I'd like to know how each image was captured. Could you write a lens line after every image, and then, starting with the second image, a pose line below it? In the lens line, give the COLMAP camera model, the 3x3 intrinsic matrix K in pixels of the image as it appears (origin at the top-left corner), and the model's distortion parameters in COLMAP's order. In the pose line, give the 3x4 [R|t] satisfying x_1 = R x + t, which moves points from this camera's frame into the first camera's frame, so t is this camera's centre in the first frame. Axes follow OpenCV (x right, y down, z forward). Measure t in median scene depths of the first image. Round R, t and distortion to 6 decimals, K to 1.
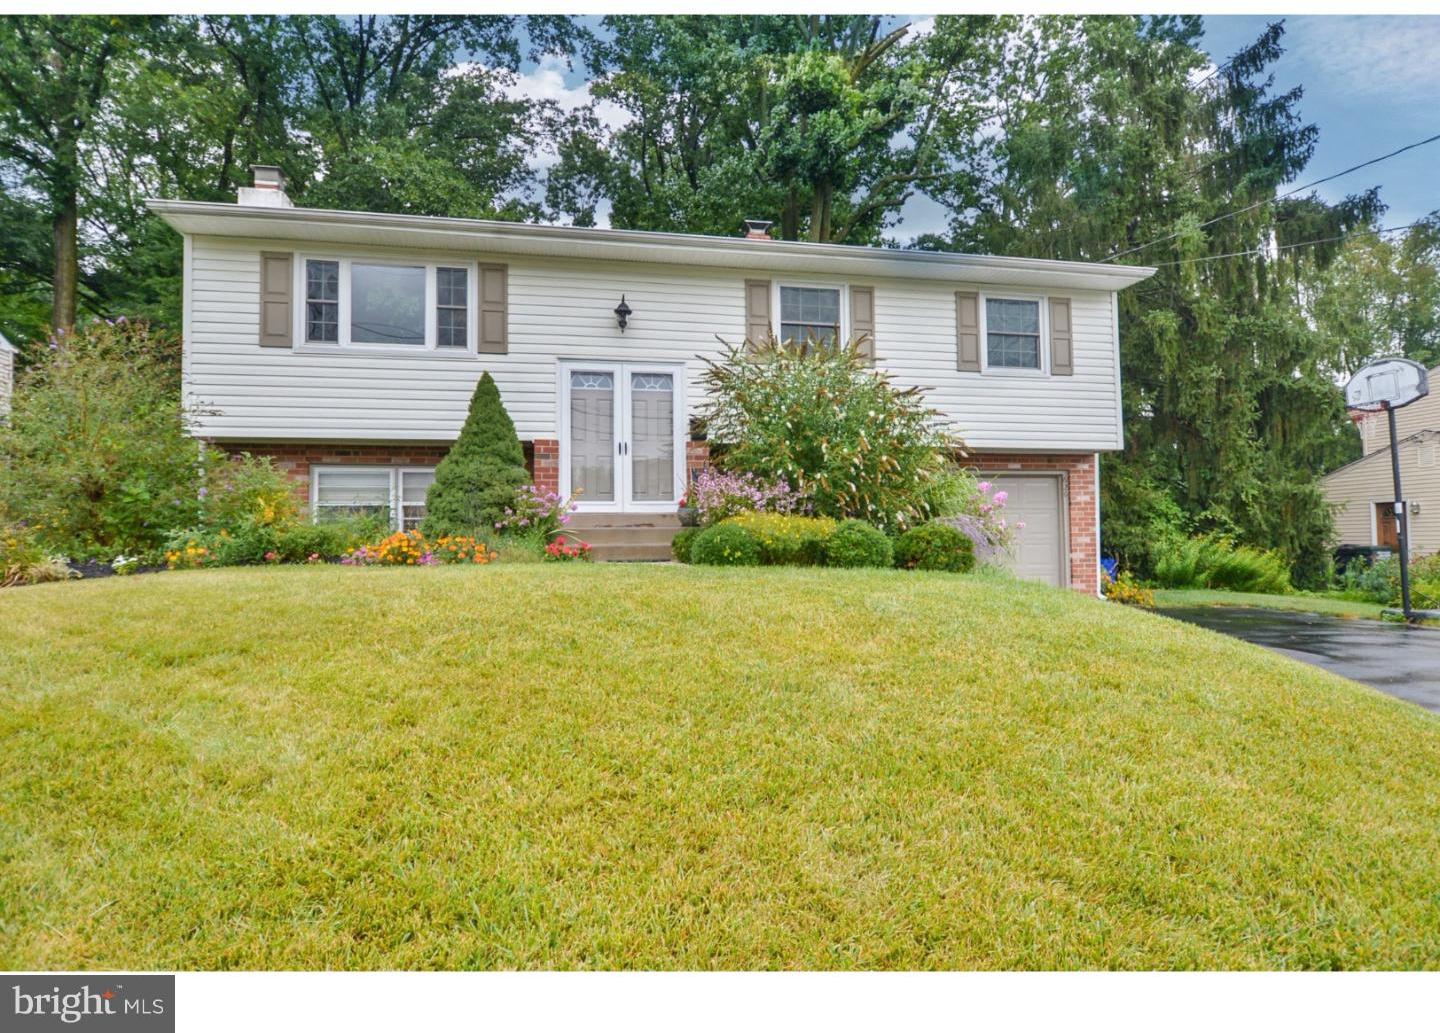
lens RADIAL K [[819.3, 0, 720.0], [0, 819.3, 516.5], [0, 0, 1]] dist [-0.001512, -0.000148]
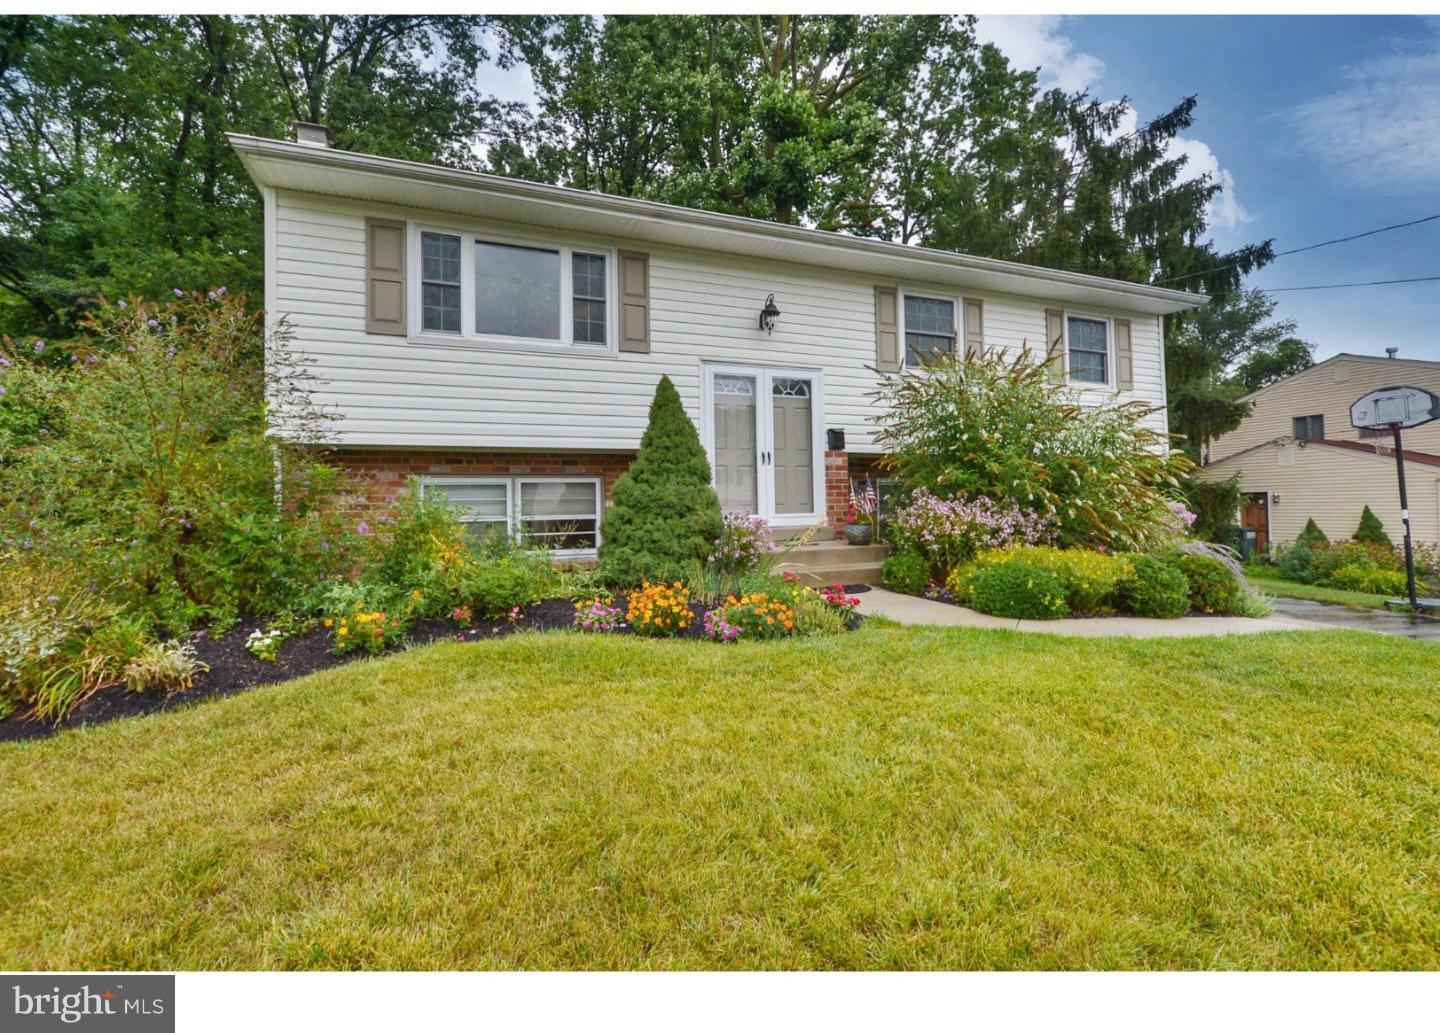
lens RADIAL K [[667.0, 0, 720.3], [0, 667.0, 497.9], [0, 0, 1]] dist [0.000338, -0.000643]
pose [[0.982175, -0.002890, 0.187948, -0.320285], [-0.001230, 0.999762, 0.021802, -0.055079], [-0.187966, -0.021645, 0.981937, 0.258682]]
